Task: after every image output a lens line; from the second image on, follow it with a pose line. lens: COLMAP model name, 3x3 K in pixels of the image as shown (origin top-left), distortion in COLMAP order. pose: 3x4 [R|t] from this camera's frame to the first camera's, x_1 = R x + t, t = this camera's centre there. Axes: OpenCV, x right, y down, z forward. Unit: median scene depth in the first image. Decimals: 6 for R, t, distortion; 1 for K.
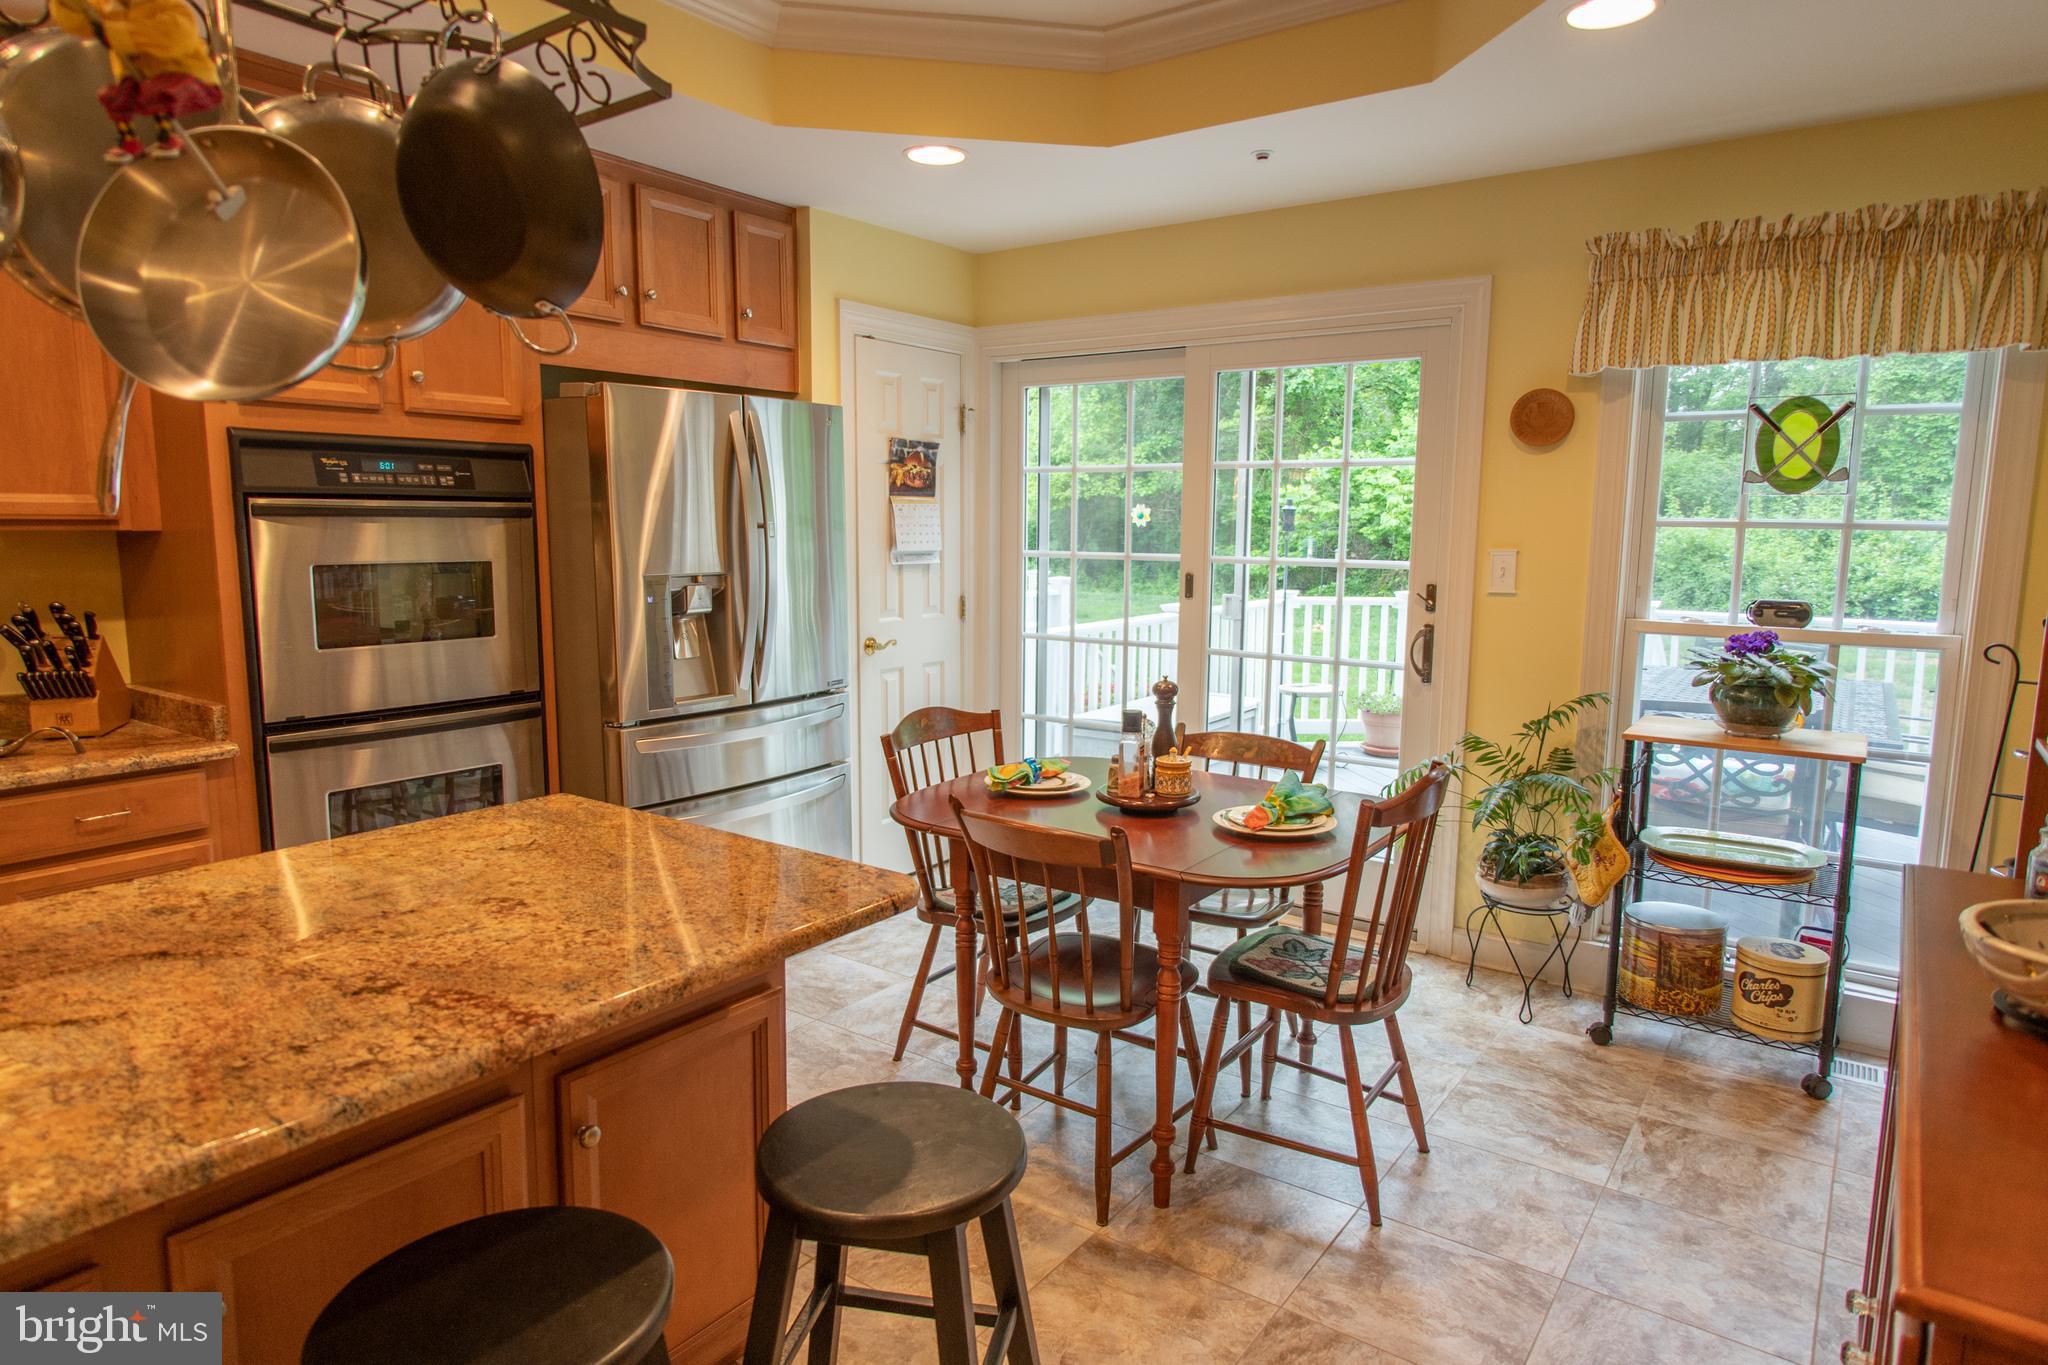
lens RADIAL K [[1213.6, 0, 1023.7], [0, 1213.6, 681.0], [0, 0, 1]] dist [0.002159, 0.001282]
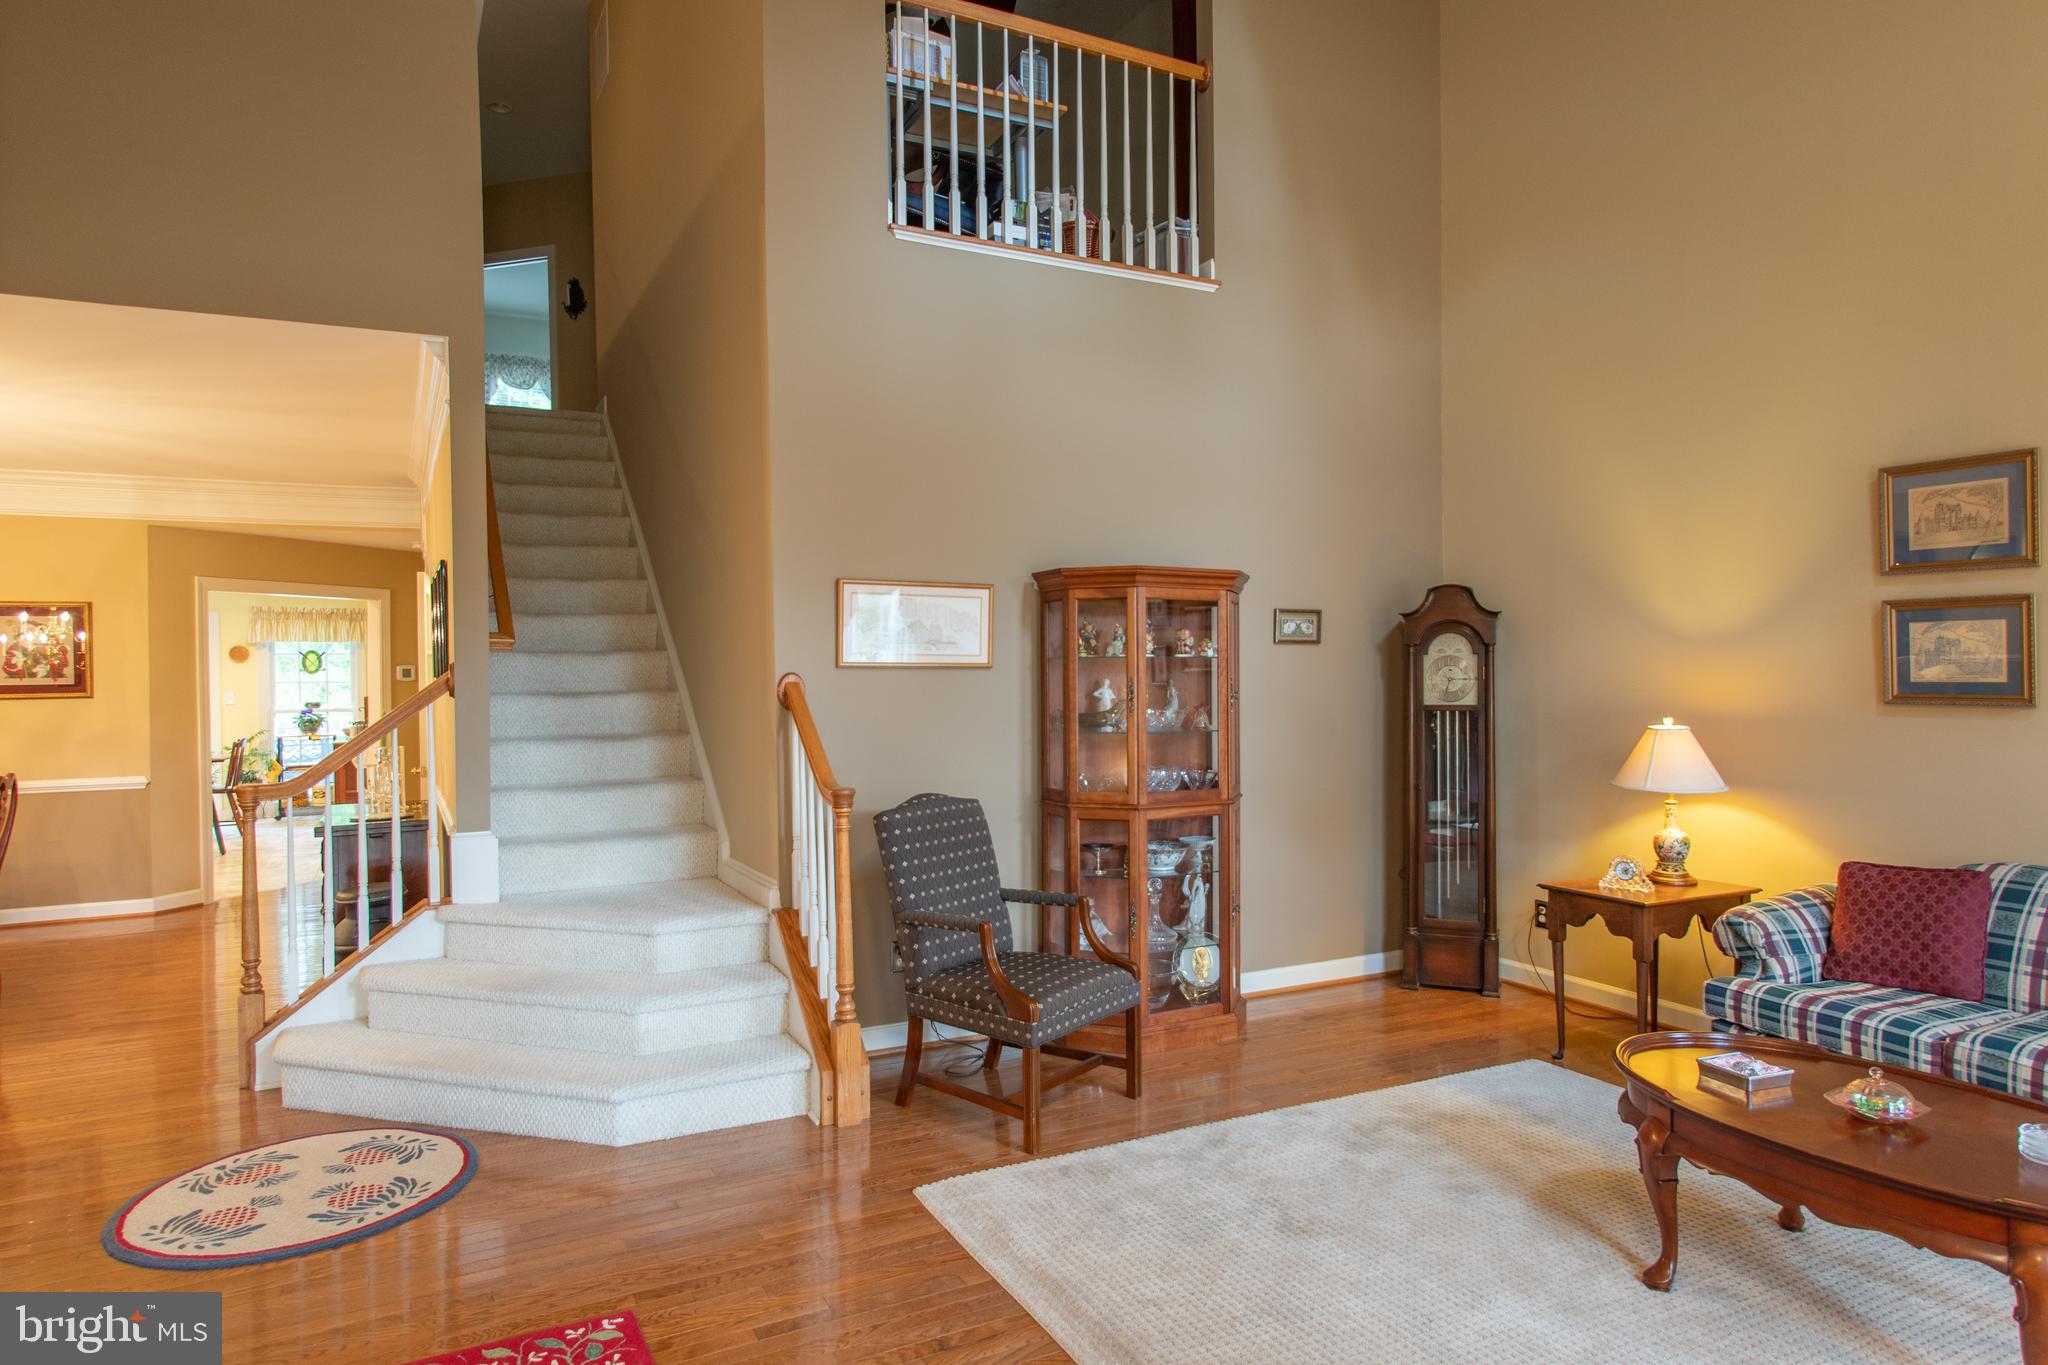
lens RADIAL K [[1218.7, 0, 1024.0], [0, 1218.7, 682.5], [0, 0, 1]] dist [0.006186, 0.000430]
pose [[0.456698, -0.024283, 0.889290, -1.888997], [0.134738, 0.989984, -0.042163, 0.359725], [-0.879359, 0.139077, 0.455395, -2.910979]]
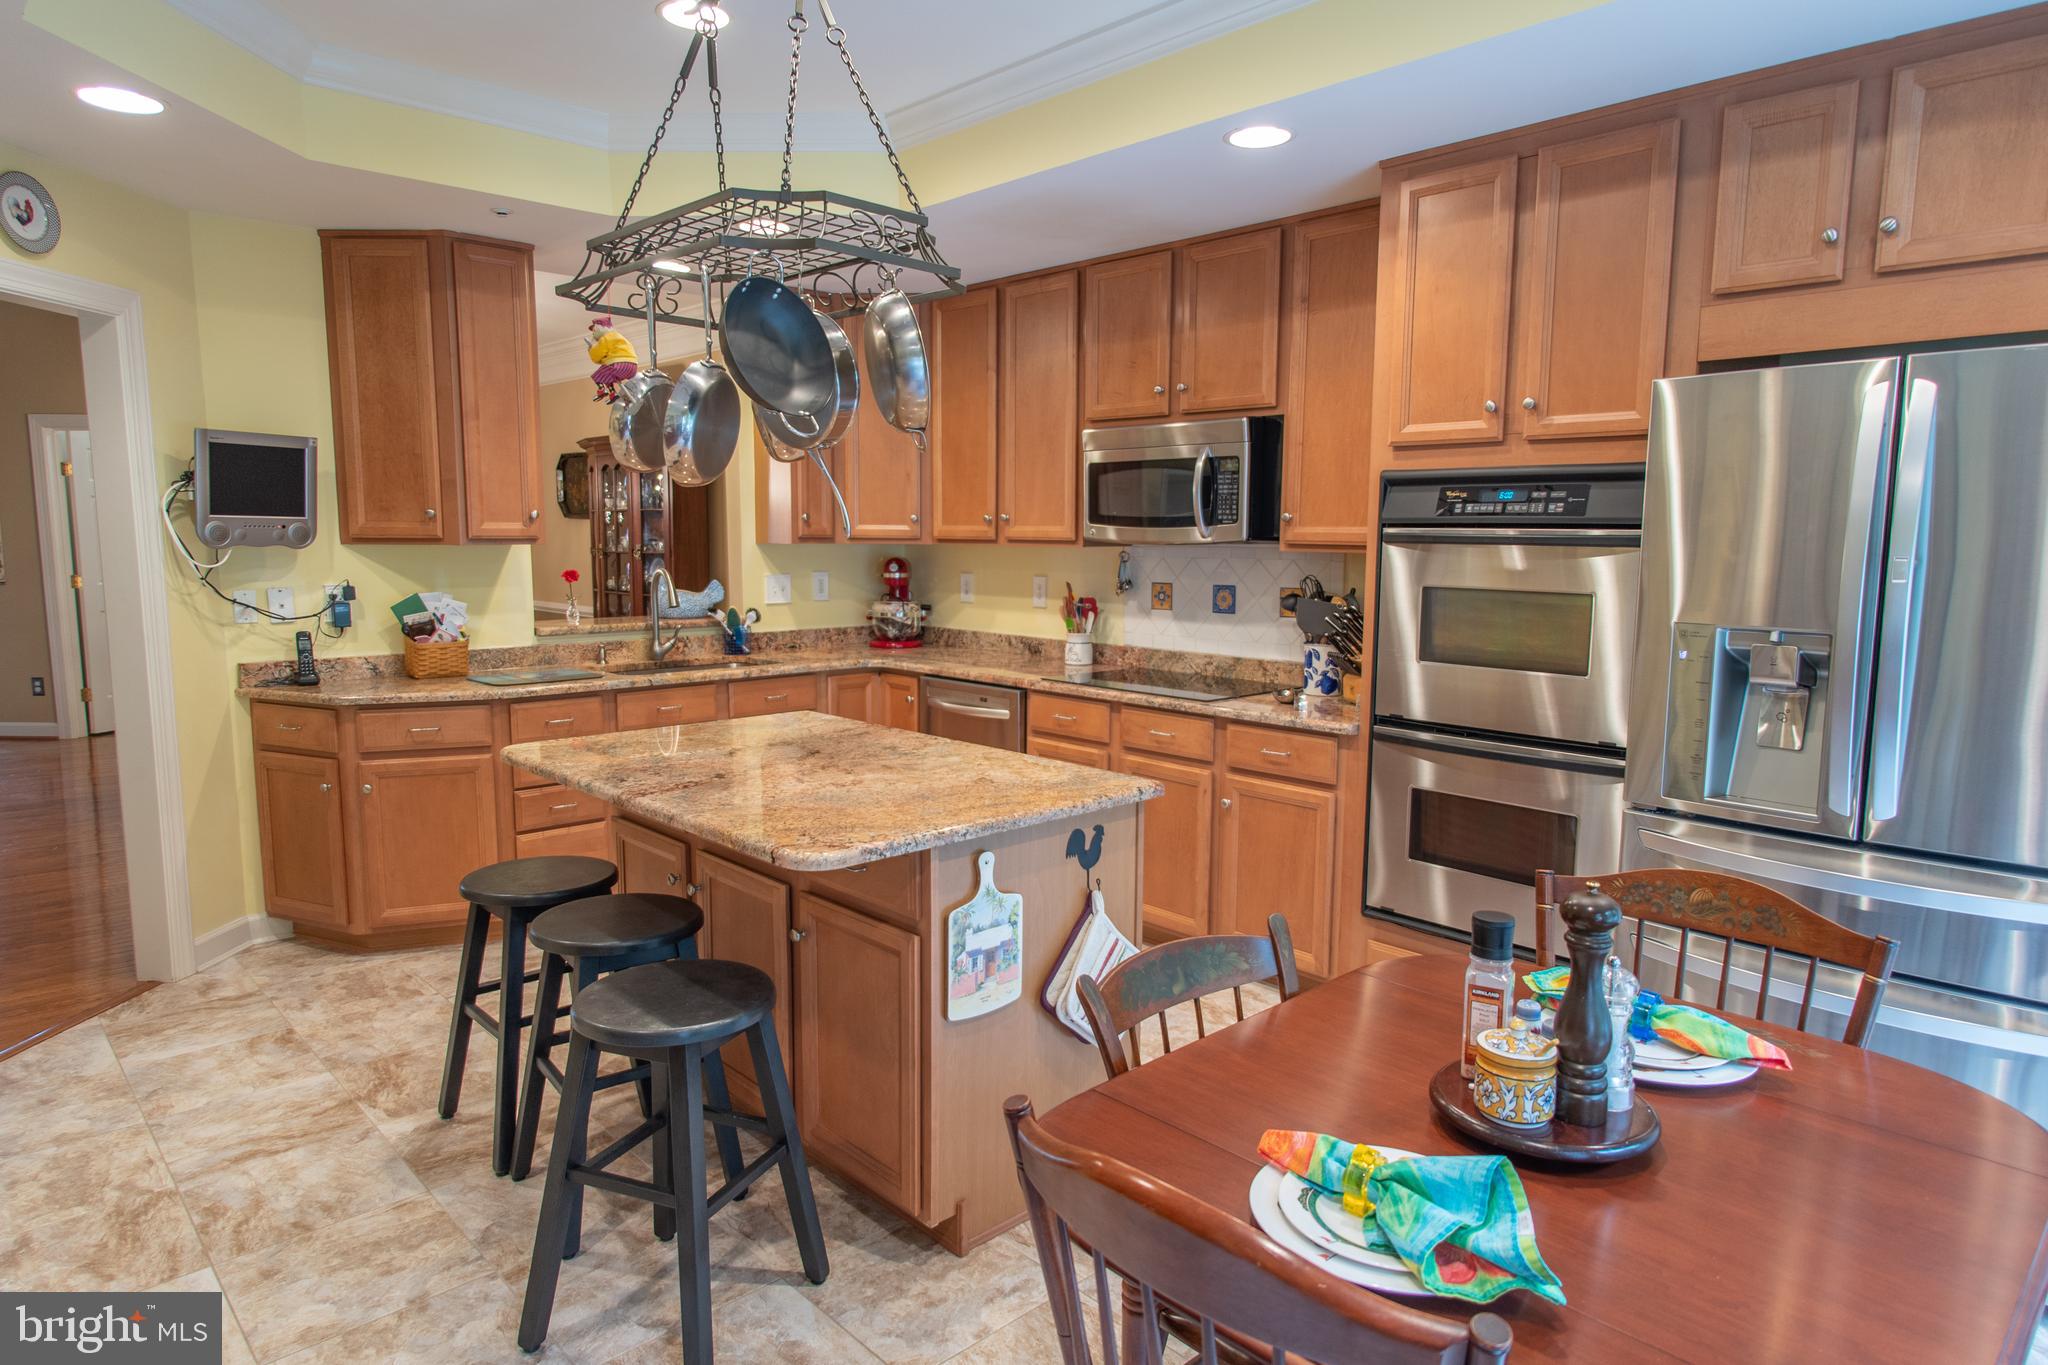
lens RADIAL K [[1218.7, 0, 1024.0], [0, 1218.7, 682.5], [0, 0, 1]] dist [0.006186, 0.000430]
pose [[-0.193046, 0.113505, -0.974602, 0.552780], [-0.140349, 0.979878, 0.141919, -0.106315], [0.971100, 0.164181, -0.173231, 0.773492]]
